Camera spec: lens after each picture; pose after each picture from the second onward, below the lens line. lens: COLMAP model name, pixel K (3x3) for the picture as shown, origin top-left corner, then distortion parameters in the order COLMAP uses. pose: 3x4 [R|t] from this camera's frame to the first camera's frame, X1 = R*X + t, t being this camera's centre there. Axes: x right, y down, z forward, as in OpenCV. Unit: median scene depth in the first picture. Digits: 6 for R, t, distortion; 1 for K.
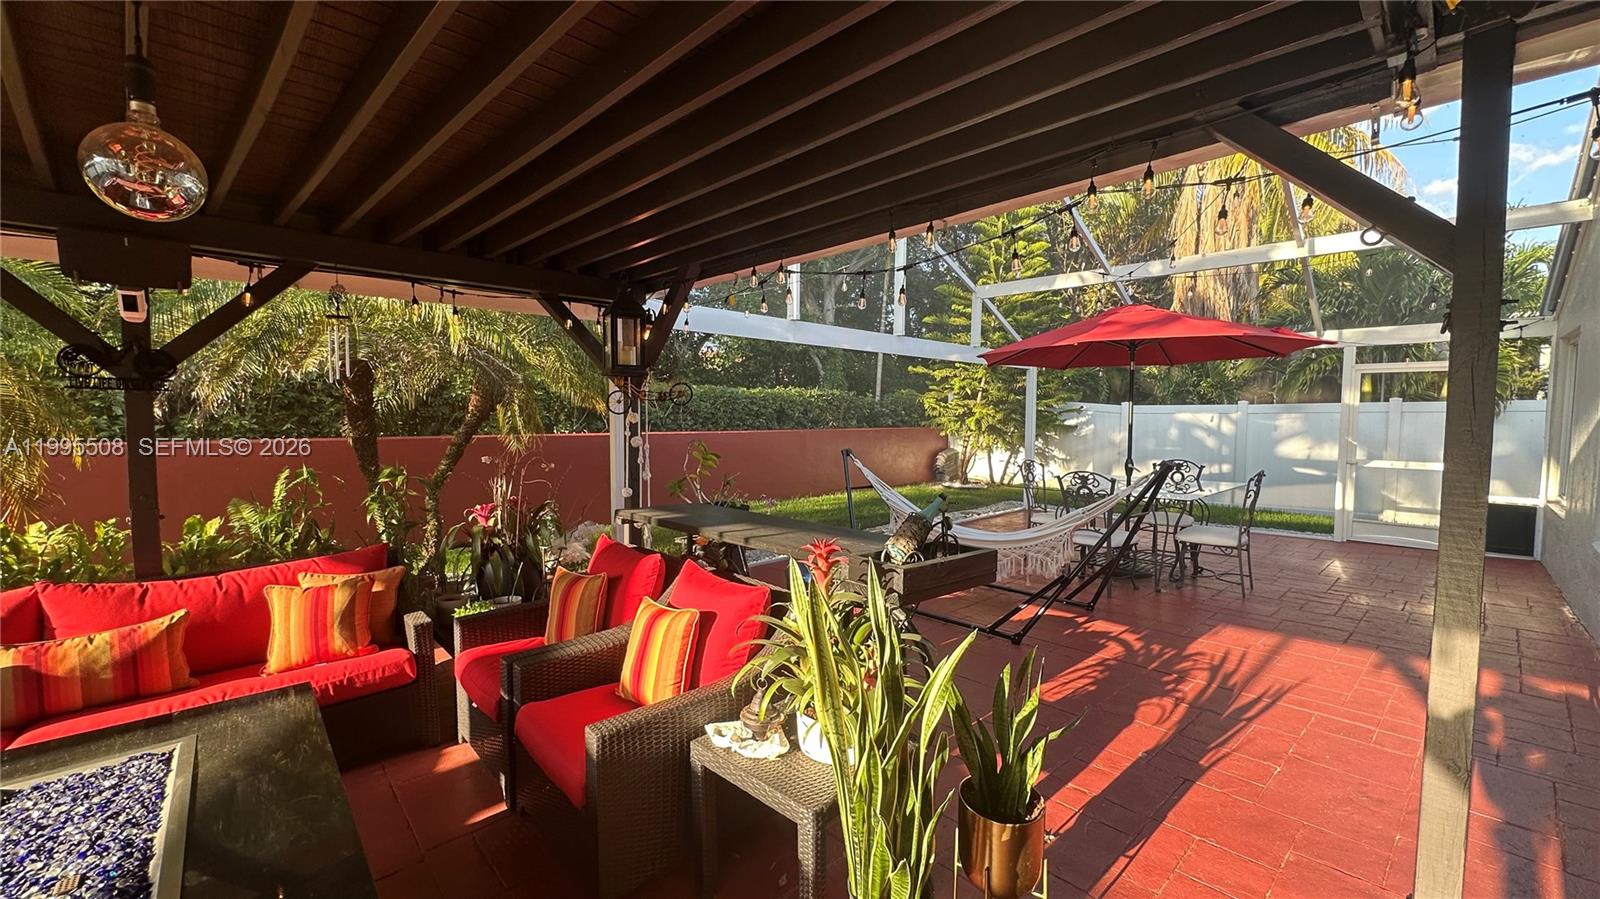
lens RADIAL K [[640.7, 0, 804.0], [0, 640.7, 450.9], [0, 0, 1]] dist [-0.001115, -0.000046]
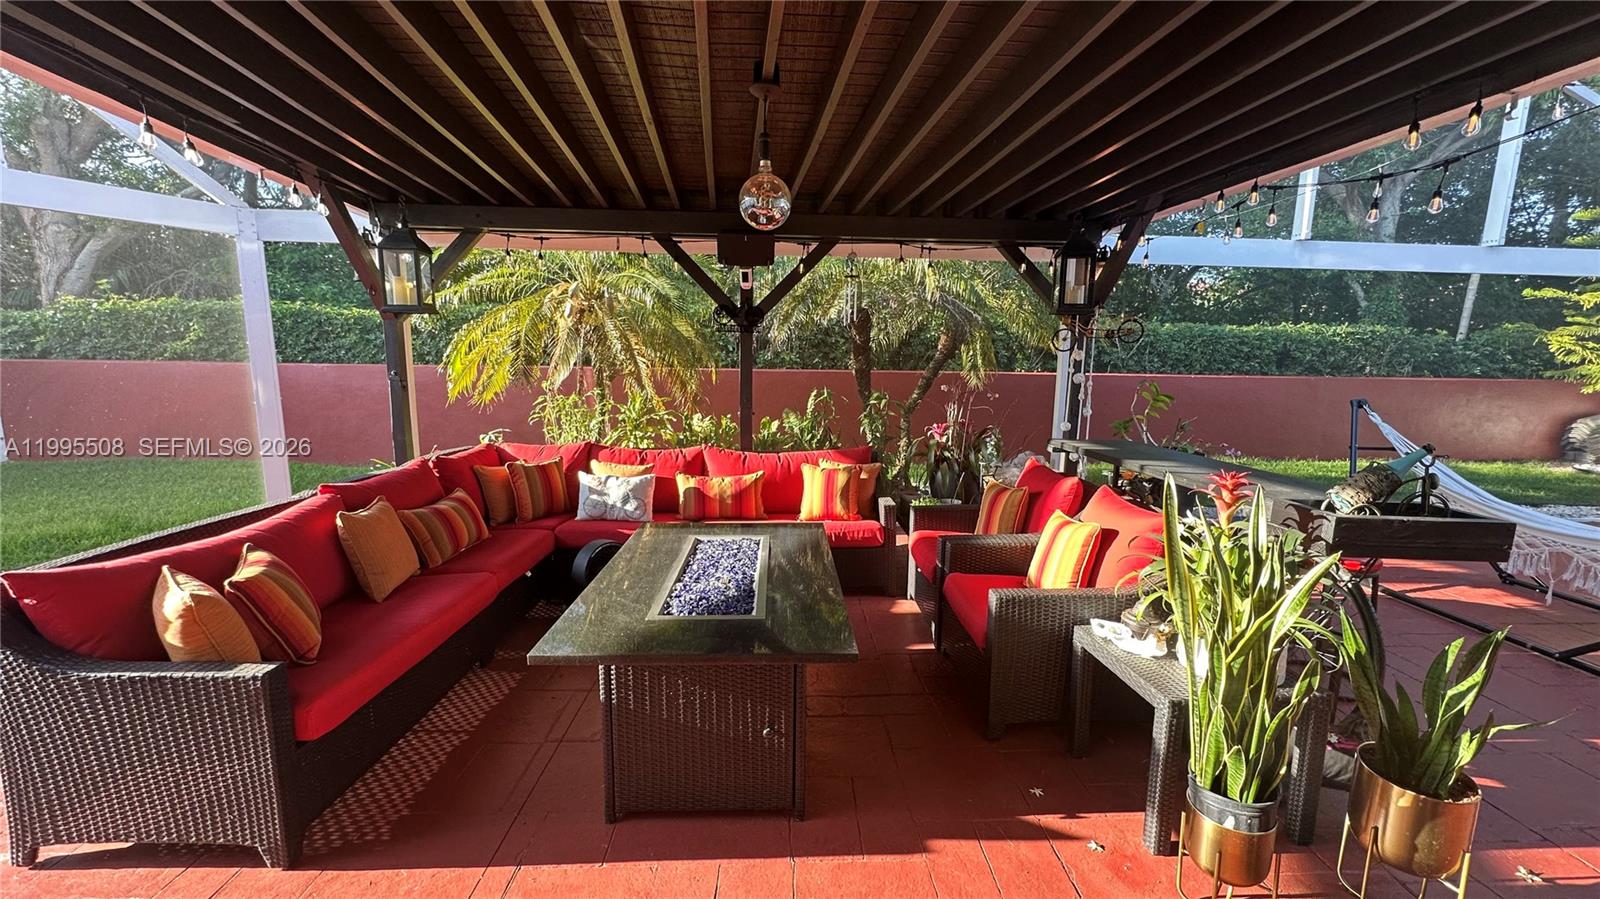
lens RADIAL K [[640.7, 0, 804.0], [0, 640.7, 450.9], [0, 0, 1]] dist [-0.001115, -0.000046]
pose [[0.768333, 0.104171, -0.631516, 0.091563], [-0.047558, 0.993231, 0.105976, 0.018980], [0.638281, -0.051391, 0.768087, -0.126310]]
